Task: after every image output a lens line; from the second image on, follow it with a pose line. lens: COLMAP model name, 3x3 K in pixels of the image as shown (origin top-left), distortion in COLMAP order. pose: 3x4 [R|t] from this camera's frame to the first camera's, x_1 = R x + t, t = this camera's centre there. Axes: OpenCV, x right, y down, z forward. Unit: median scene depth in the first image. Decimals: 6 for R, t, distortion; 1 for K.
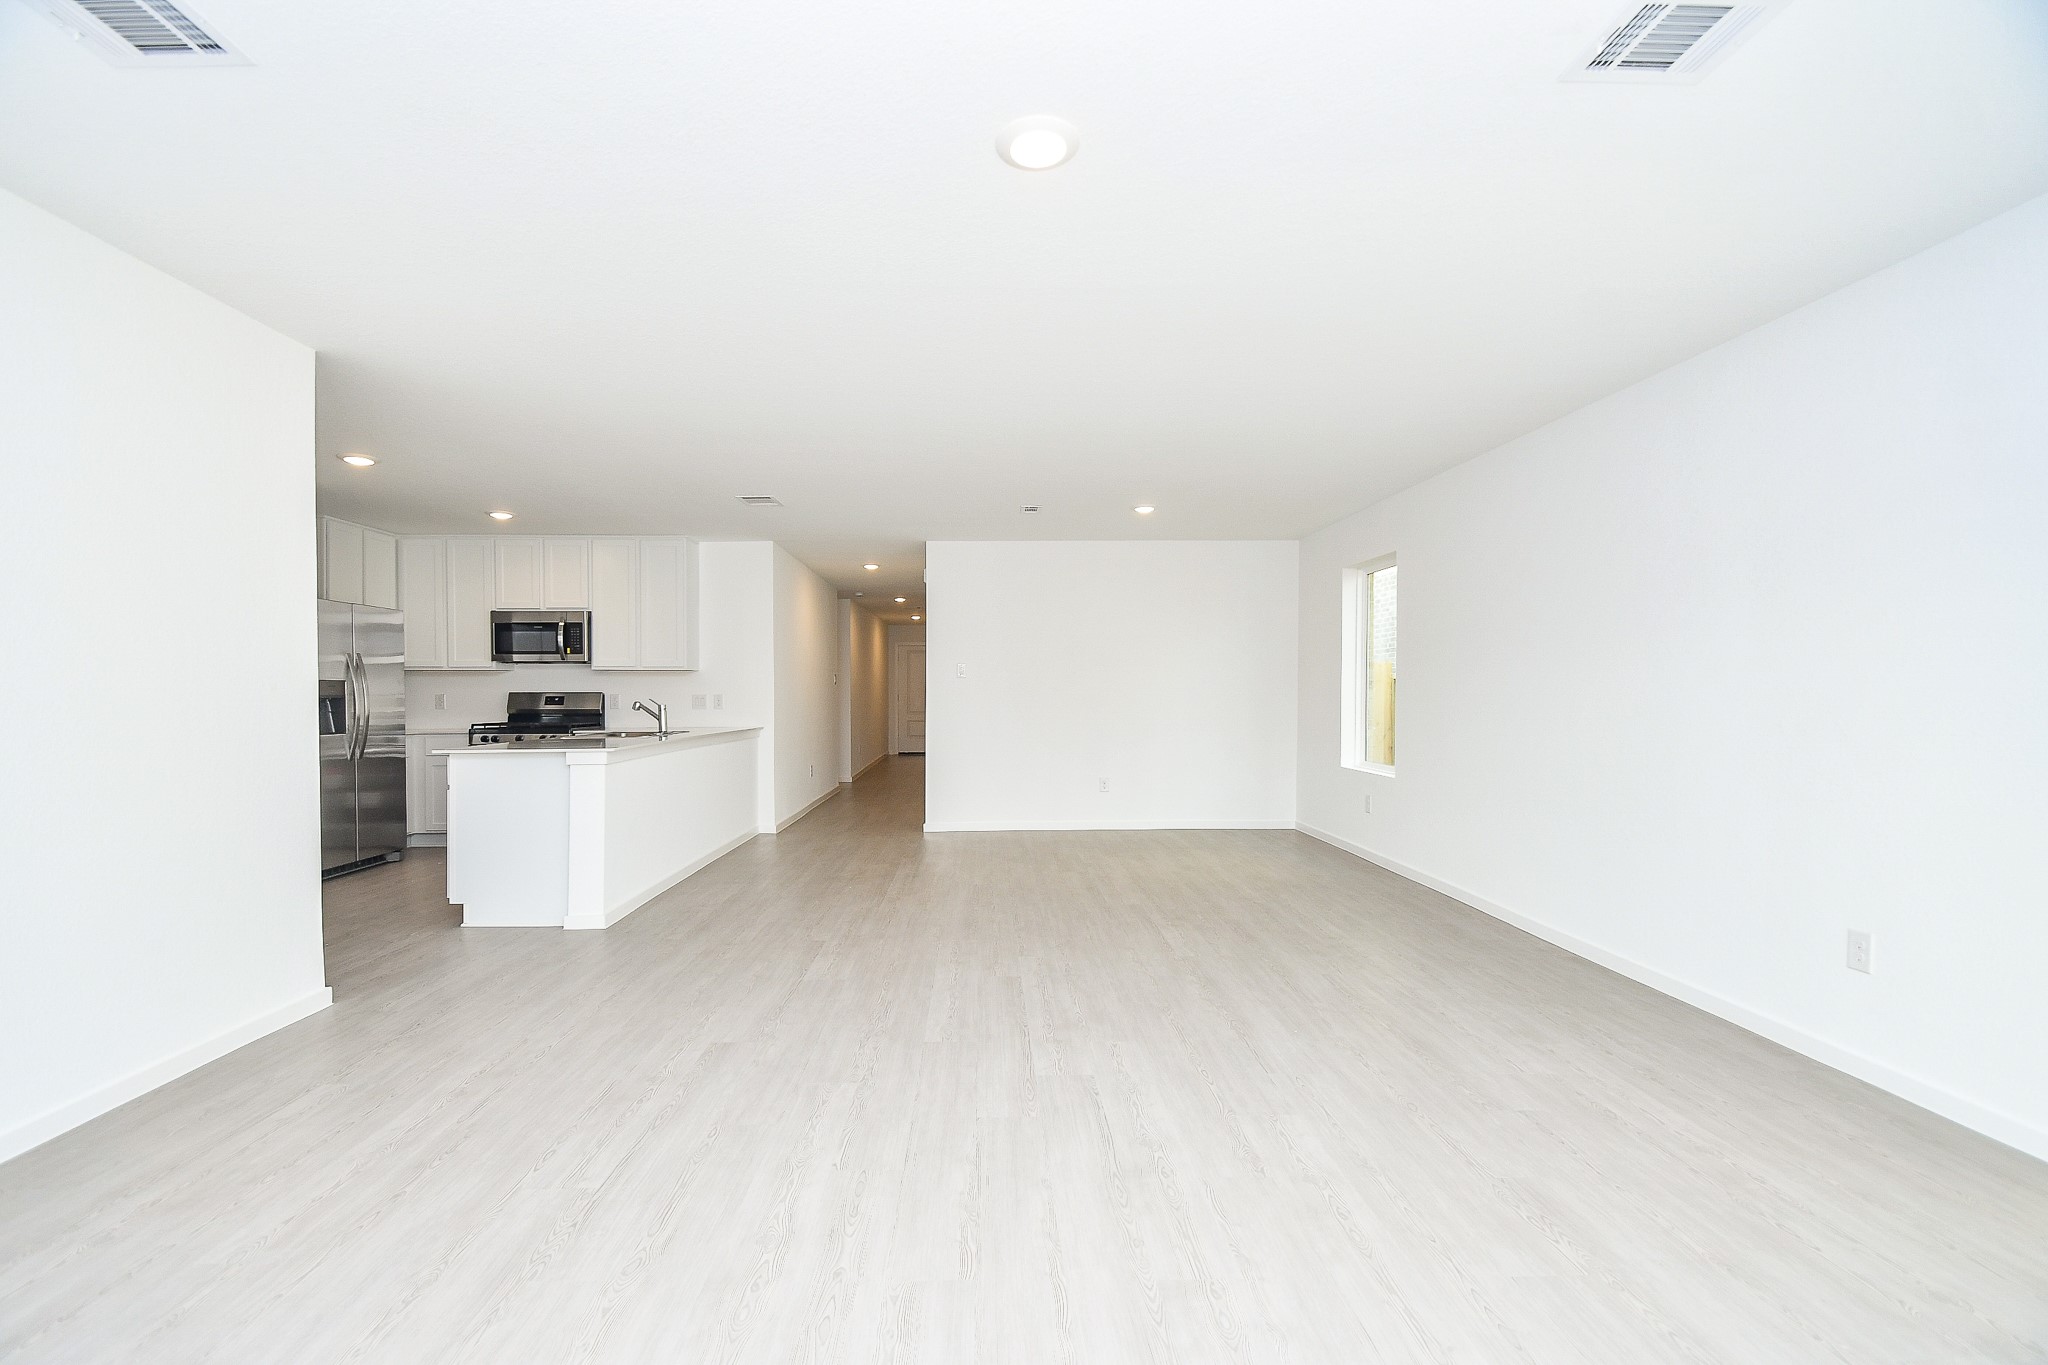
lens RADIAL K [[924.1, 0, 1016.1], [0, 924.1, 697.6], [0, 0, 1]] dist [0.008865, -0.004984]
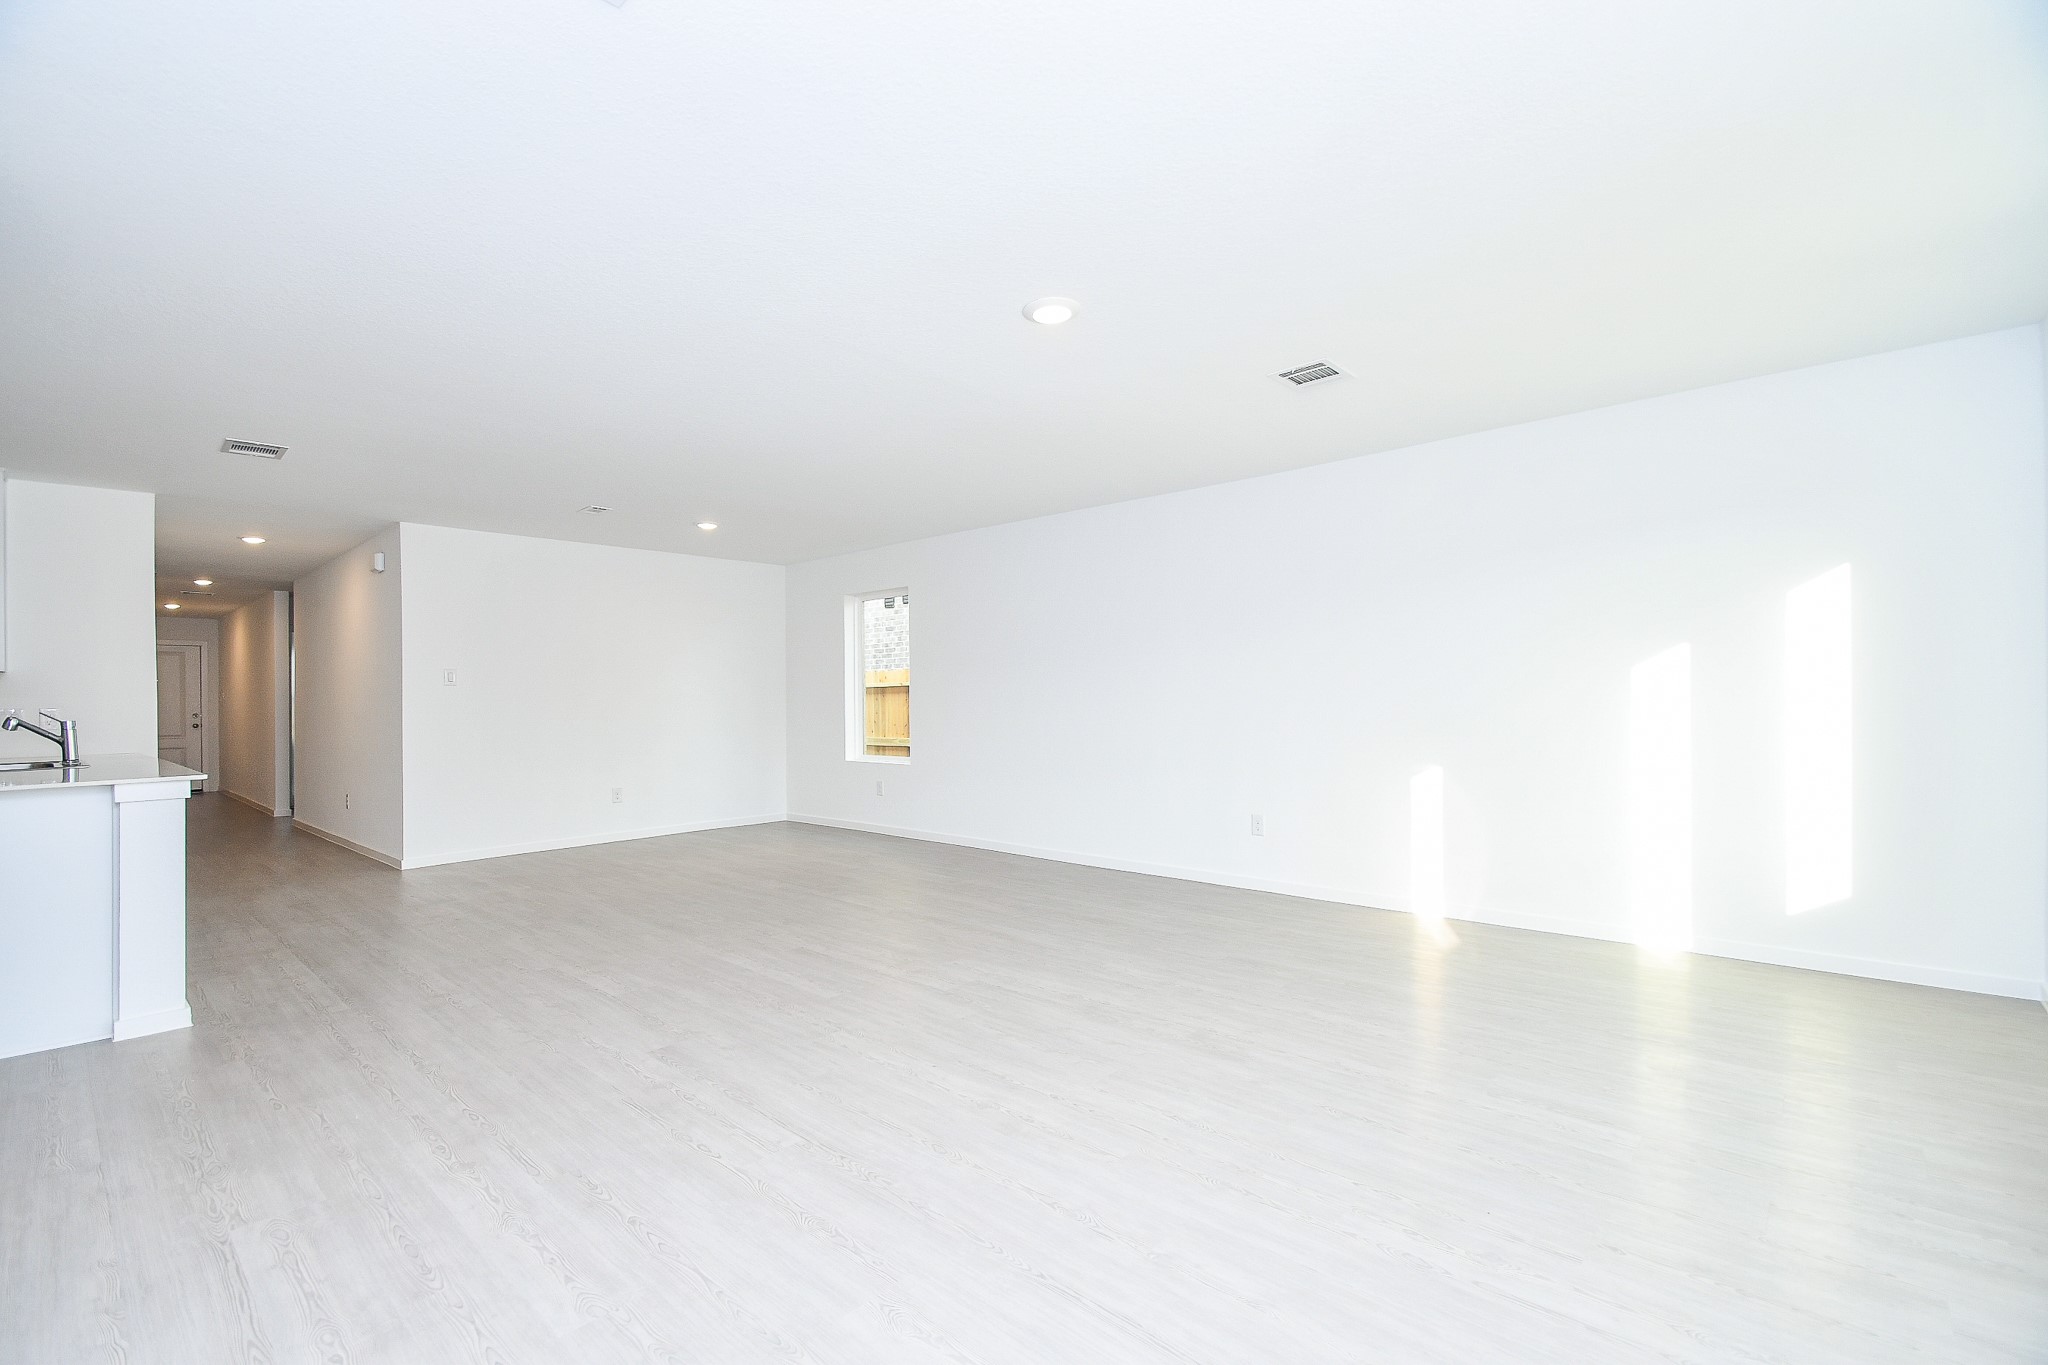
lens RADIAL K [[924.1, 0, 1024.3], [0, 924.1, 693.7], [0, 0, 1]] dist [0.008865, -0.004984]
pose [[0.677425, -0.002050, 0.735589, -0.376779], [0.016299, 0.999792, -0.012224, 0.006522], [-0.735411, 0.020271, 0.677318, 0.019019]]
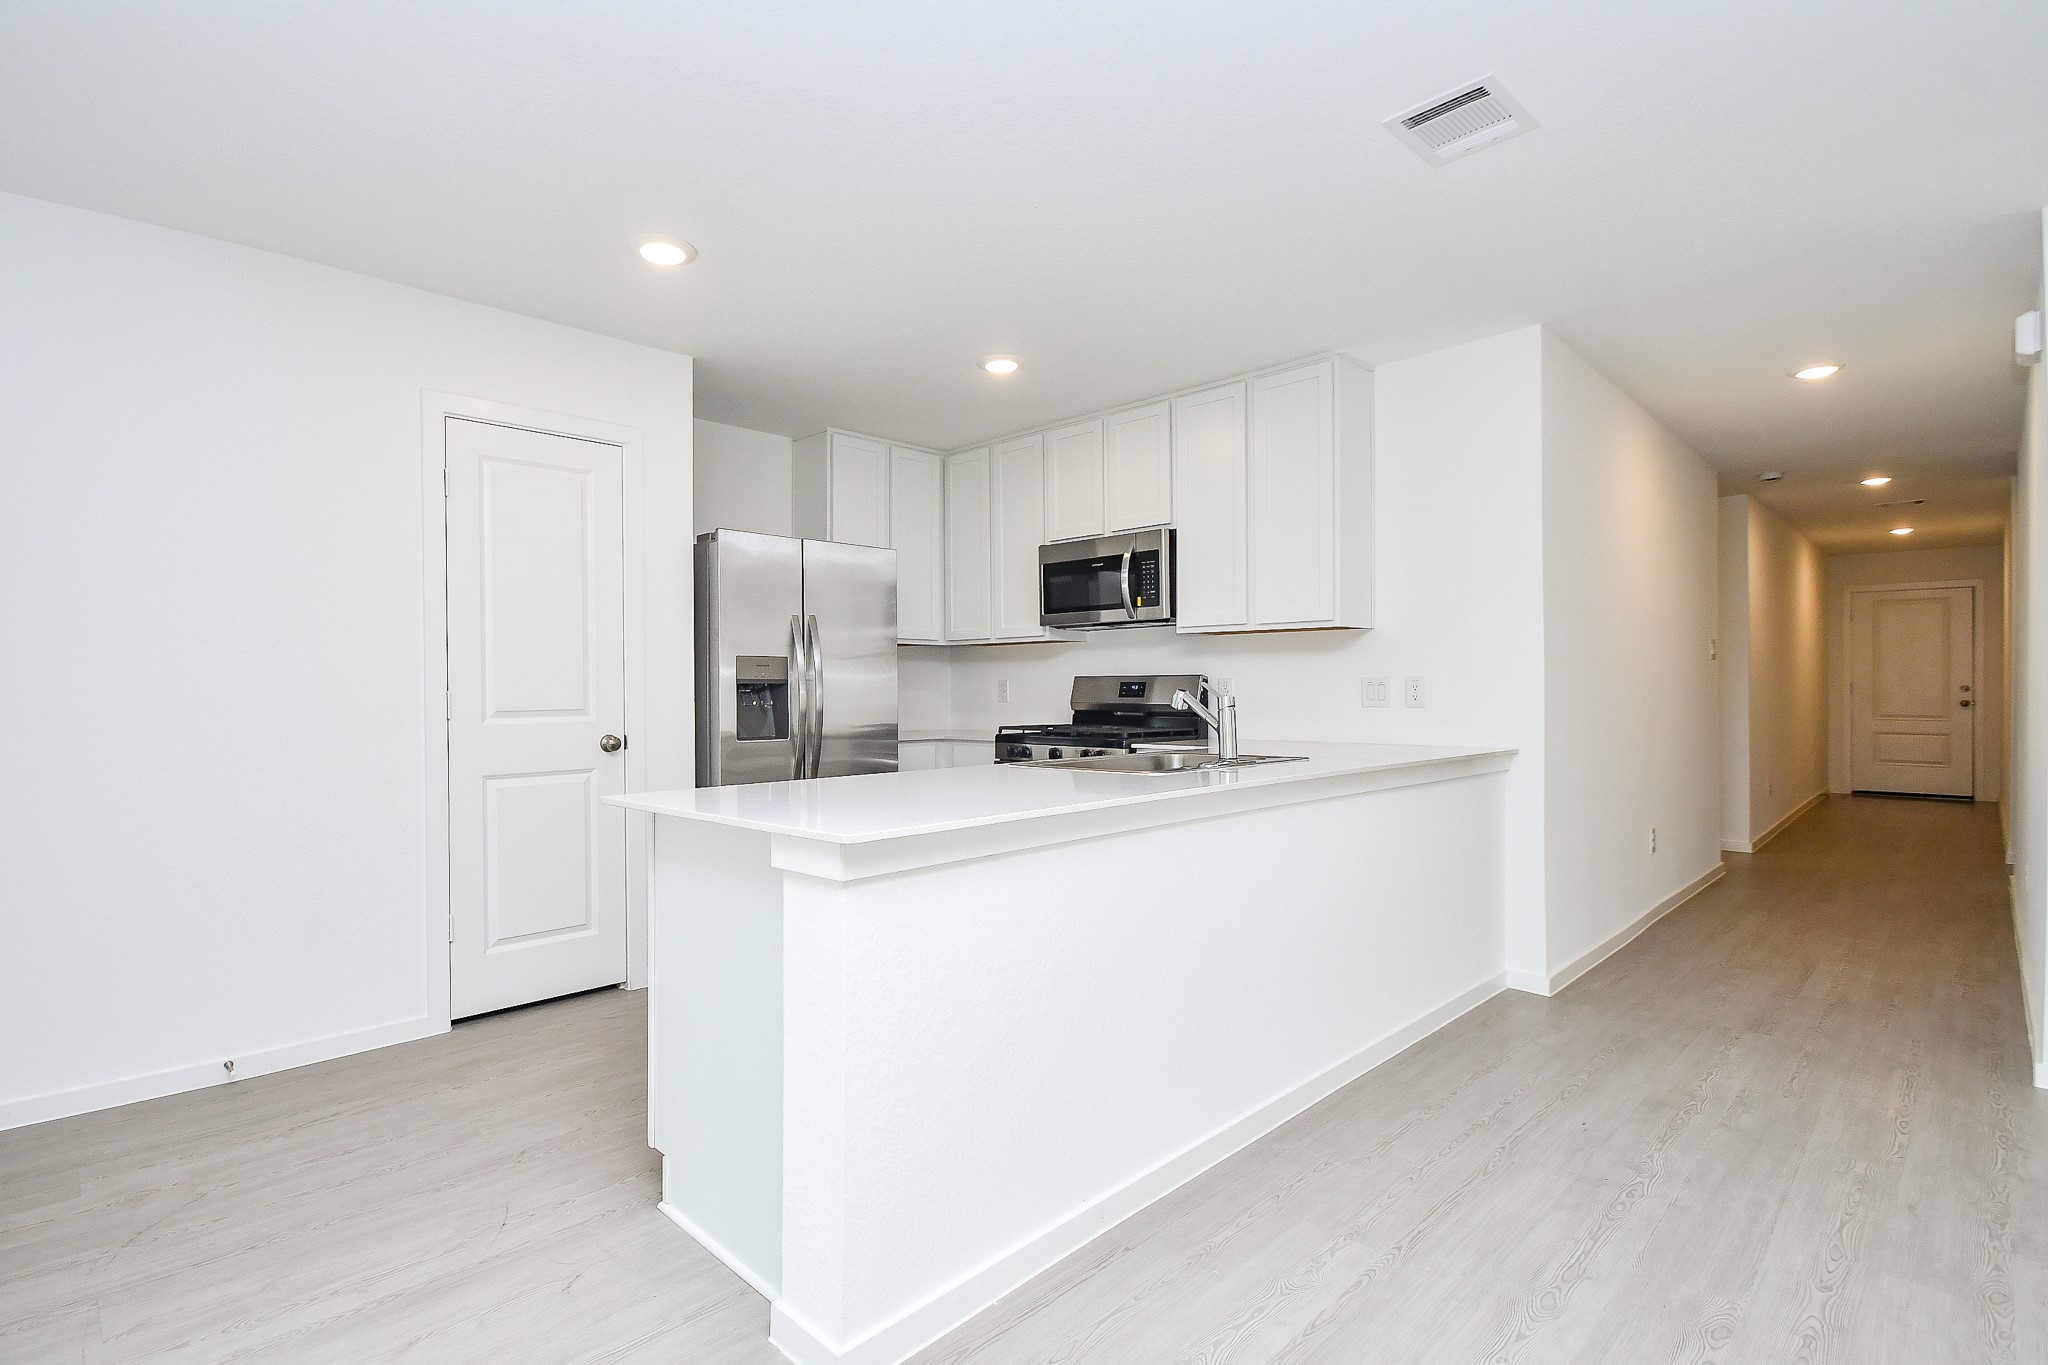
lens RADIAL K [[962.4, 0, 993.6], [0, 962.4, 685.0], [0, 0, 1]] dist [0.003652, -0.001137]
pose [[0.674896, -0.002271, -0.737909, -0.109048], [-0.001310, 0.999990, -0.004275, 0.002975], [0.737911, 0.003851, 0.674887, 0.536900]]
